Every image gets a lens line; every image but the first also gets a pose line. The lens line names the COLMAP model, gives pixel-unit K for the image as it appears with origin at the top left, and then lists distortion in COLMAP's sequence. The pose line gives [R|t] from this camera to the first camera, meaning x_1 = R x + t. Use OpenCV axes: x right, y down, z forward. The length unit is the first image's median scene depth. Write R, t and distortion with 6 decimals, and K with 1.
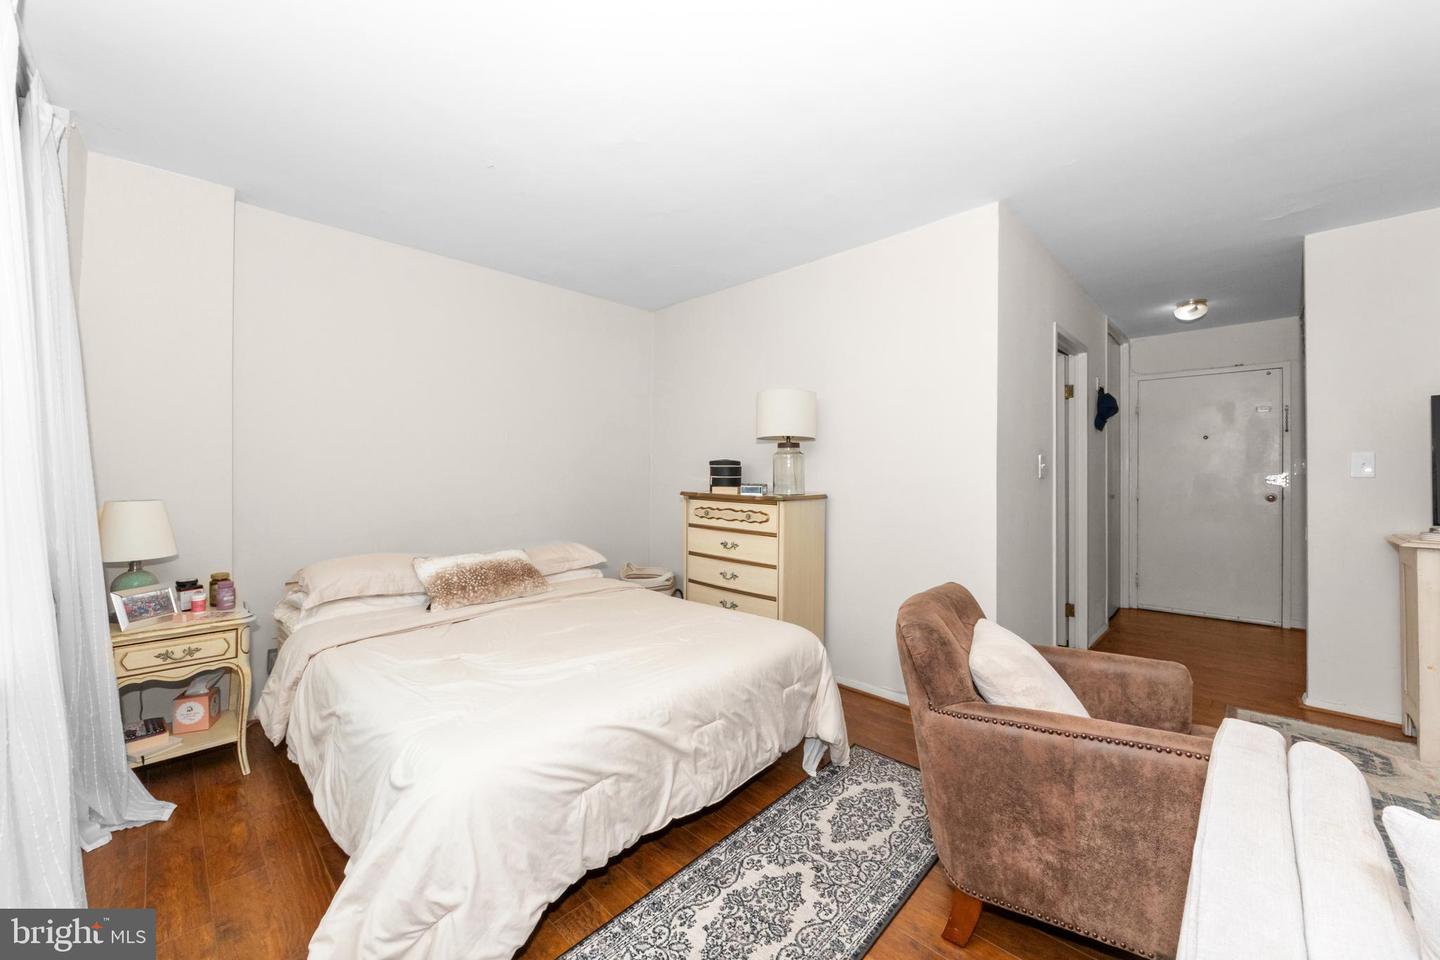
lens RADIAL K [[549.5, 0, 724.6], [0, 549.5, 479.4], [0, 0, 1]] dist [-0.002022, -0.000130]
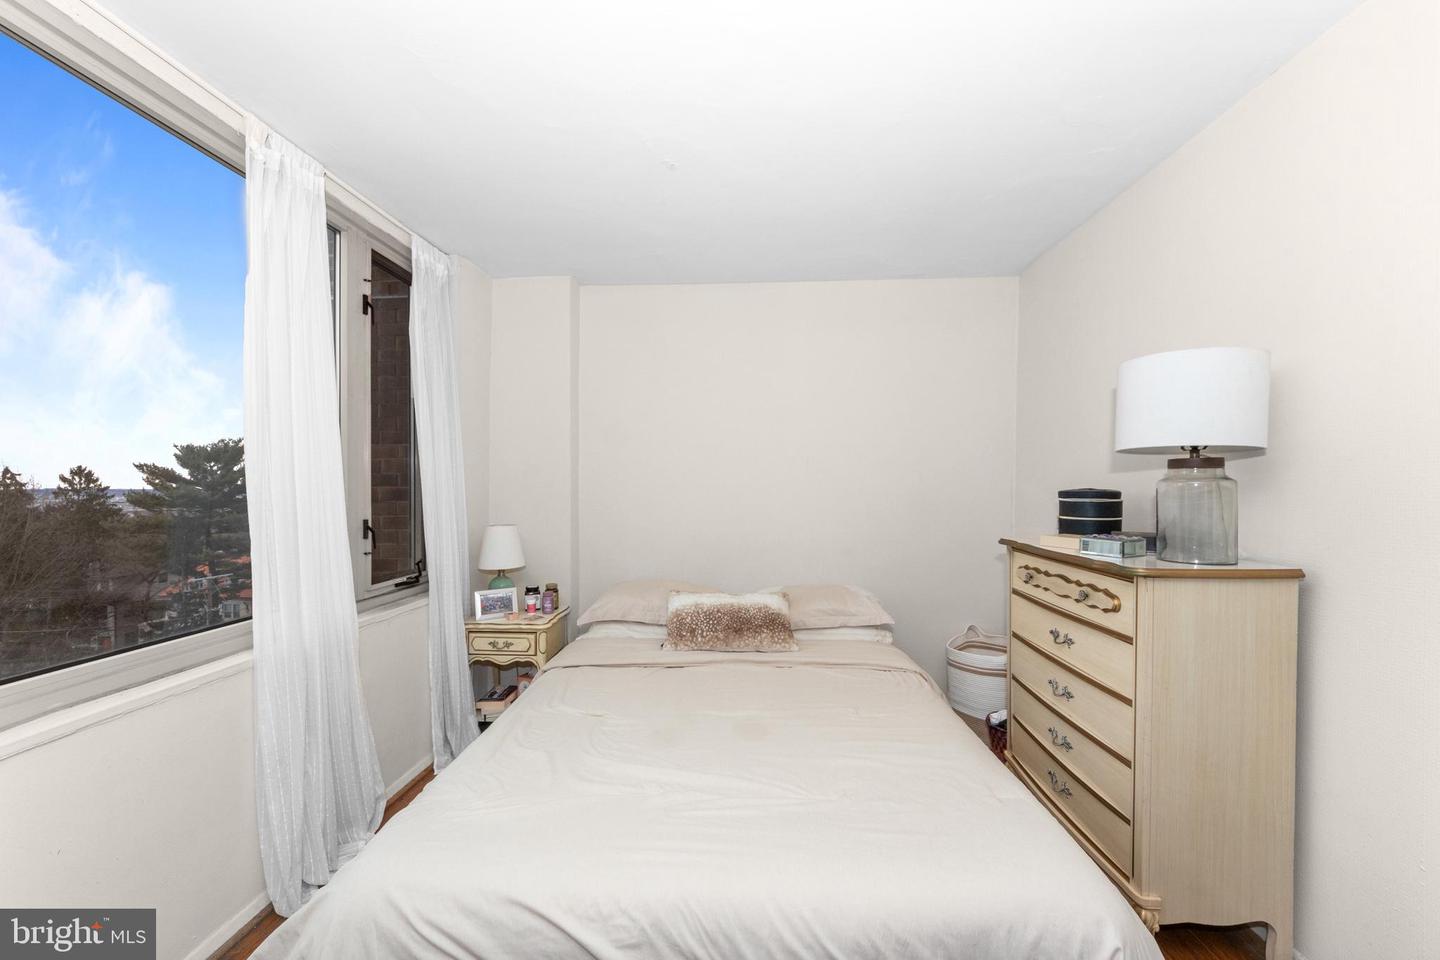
lens RADIAL K [[549.0, 0, 723.3], [0, 549.0, 494.5], [0, 0, 1]] dist [0.001792, -0.000028]
pose [[0.651523, 0.009629, -0.758567, 0.229228], [-0.008531, 0.999949, 0.005365, -0.034730], [0.758581, 0.002976, 0.651572, 0.365976]]
